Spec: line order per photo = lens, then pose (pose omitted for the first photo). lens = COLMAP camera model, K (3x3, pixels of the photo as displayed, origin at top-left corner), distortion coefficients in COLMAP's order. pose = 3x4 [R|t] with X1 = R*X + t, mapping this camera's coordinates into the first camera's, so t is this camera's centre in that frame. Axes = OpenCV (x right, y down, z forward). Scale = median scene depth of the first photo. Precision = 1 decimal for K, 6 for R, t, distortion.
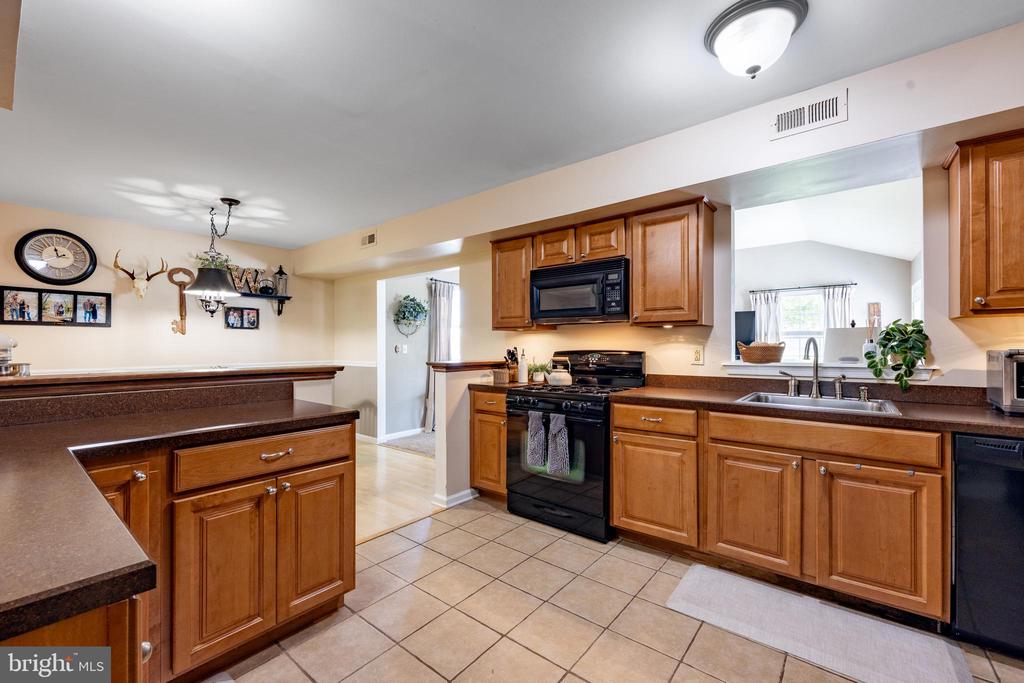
lens RADIAL K [[417.6, 0, 509.7], [0, 417.6, 344.7], [0, 0, 1]] dist [-0.001299, -0.000074]
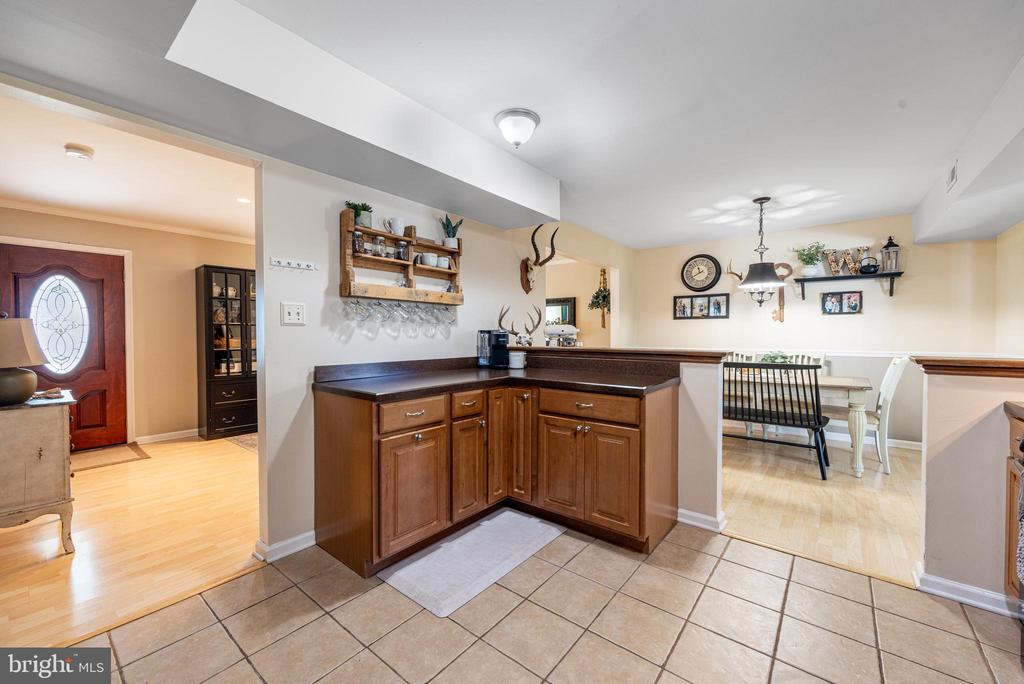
lens RADIAL K [[404.9, 0, 510.5], [0, 404.9, 340.0], [0, 0, 1]] dist [0.000065, -0.000093]
pose [[0.003568, 0.017269, -0.999845, 0.358342], [0.004258, 0.999842, 0.017284, 0.002329], [0.999985, -0.004319, 0.003494, 0.303788]]
